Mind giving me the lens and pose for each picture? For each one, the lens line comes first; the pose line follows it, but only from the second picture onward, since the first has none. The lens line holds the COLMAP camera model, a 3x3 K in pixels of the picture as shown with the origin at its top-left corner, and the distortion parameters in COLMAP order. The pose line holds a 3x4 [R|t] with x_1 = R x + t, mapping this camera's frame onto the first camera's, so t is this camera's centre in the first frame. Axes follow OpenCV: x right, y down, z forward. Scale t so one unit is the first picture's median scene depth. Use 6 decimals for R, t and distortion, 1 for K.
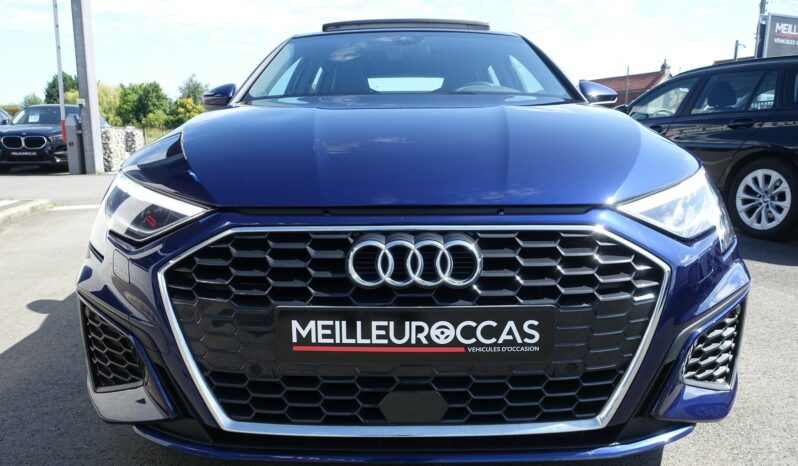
lens RADIAL K [[597.7, 0, 395.8], [0, 597.7, 246.8], [0, 0, 1]] dist [-0.031472, -0.001475]
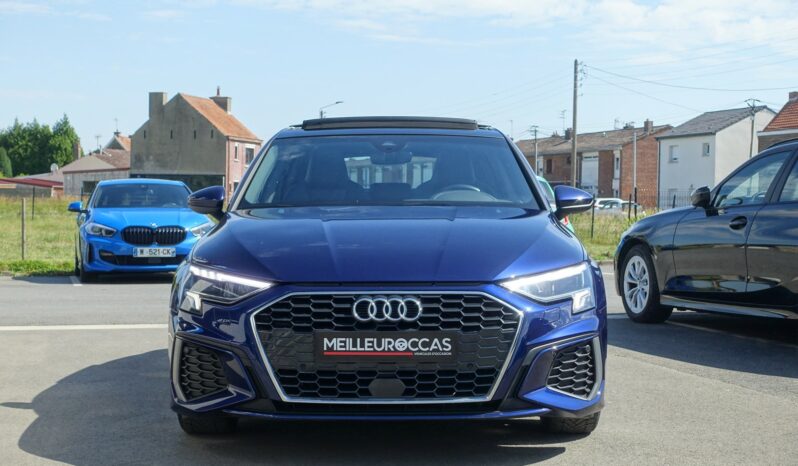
lens RADIAL K [[1390.7, 0, 399.0], [0, 1390.7, 233.0], [0, 0, 1]] dist [0.027315, 0.013940]
pose [[0.999923, 0.002793, 0.012130, 0.014507], [-0.000705, 0.985654, -0.168777, 0.544560], [-0.012428, 0.168755, 0.985580, -3.500775]]
